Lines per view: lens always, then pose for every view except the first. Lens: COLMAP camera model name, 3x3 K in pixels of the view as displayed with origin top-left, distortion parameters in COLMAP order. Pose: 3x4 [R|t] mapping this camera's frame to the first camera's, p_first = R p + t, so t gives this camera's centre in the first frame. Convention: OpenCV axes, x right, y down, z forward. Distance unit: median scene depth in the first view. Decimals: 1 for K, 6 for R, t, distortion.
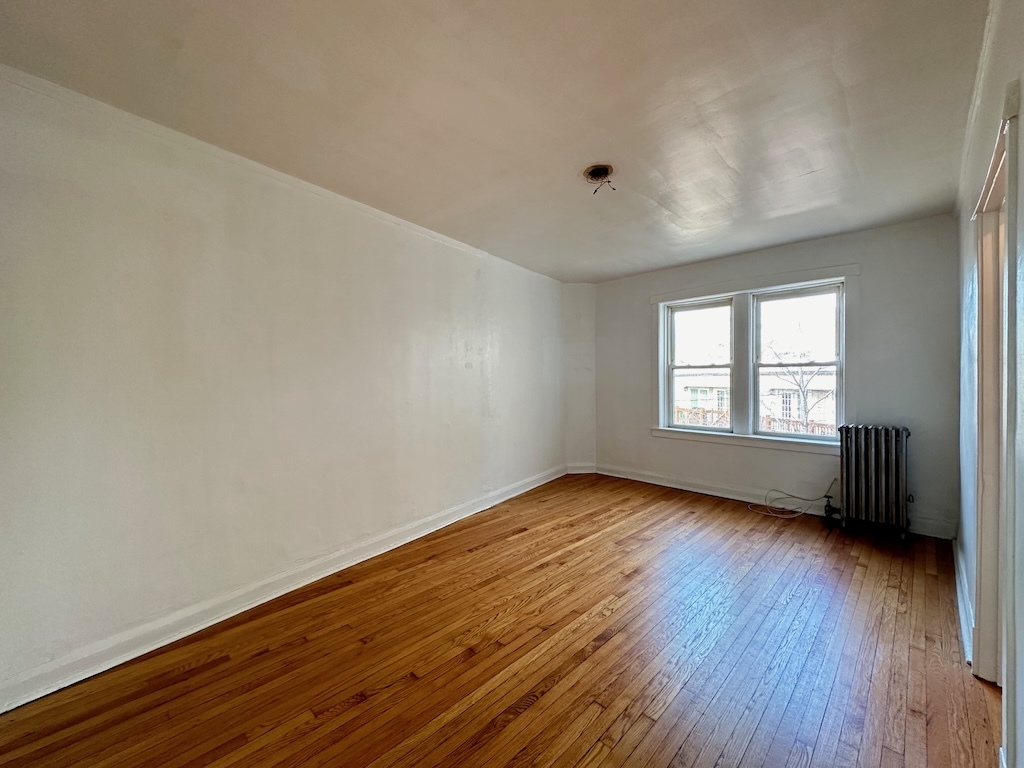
lens RADIAL K [[412.1, 0, 512.0], [0, 412.1, 384.0], [0, 0, 1]] dist [0.000113, -0.000182]
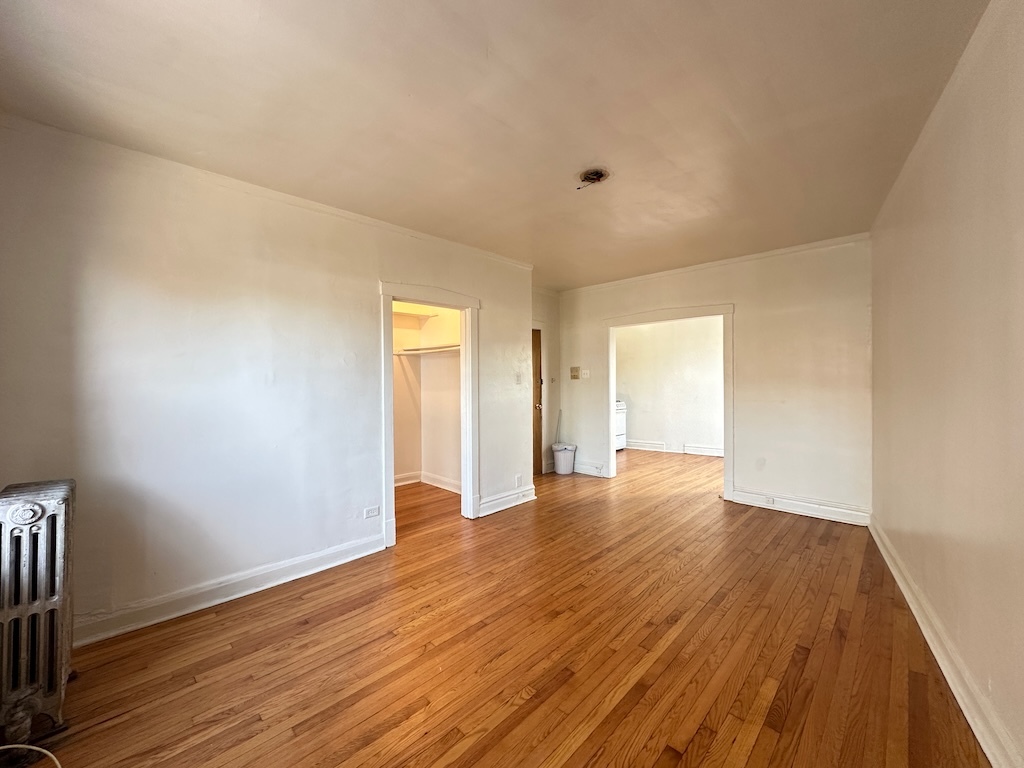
lens RADIAL K [[412.1, 0, 512.0], [0, 412.1, 384.0], [0, 0, 1]] dist [0.000113, -0.000182]
pose [[-0.999740, 0.017437, -0.014679, 0.305886], [0.017067, 0.999543, 0.024941, -0.022741], [0.015107, 0.024684, -0.999581, 1.412352]]
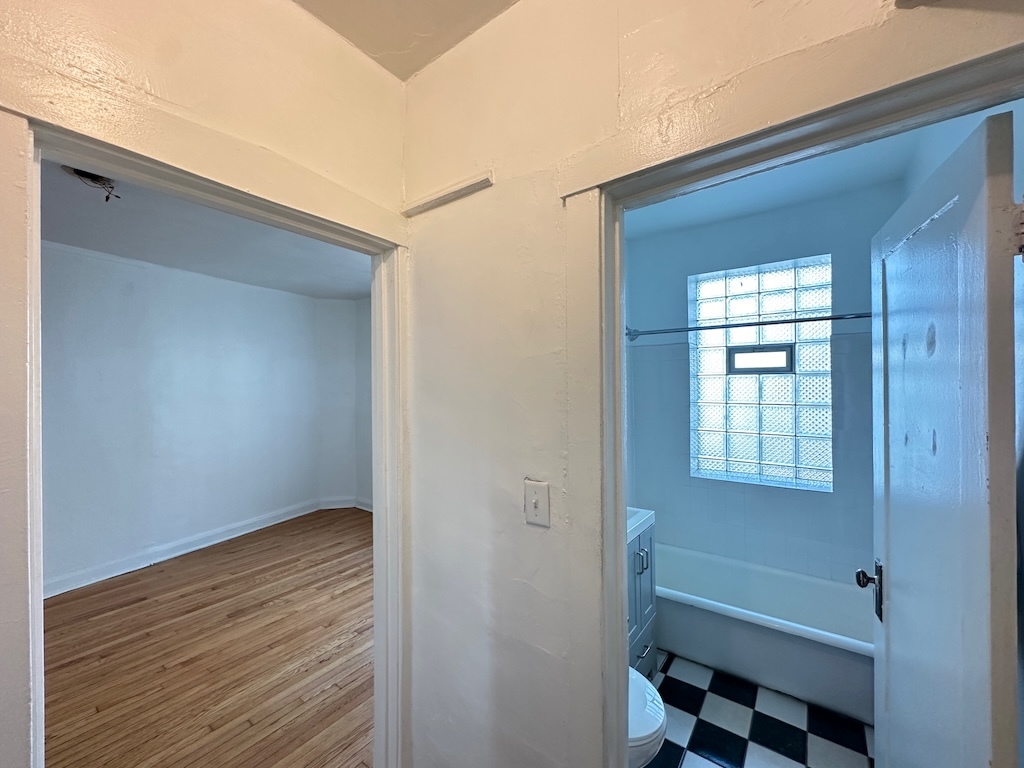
lens RADIAL K [[412.1, 0, 512.0], [0, 412.1, 384.0], [0, 0, 1]] dist [0.000113, -0.000182]
pose [[0.988107, 0.002164, 0.153754, 0.631180], [0.000227, 0.999879, -0.015530, -0.065634], [-0.153769, 0.015381, 0.987987, 0.063898]]
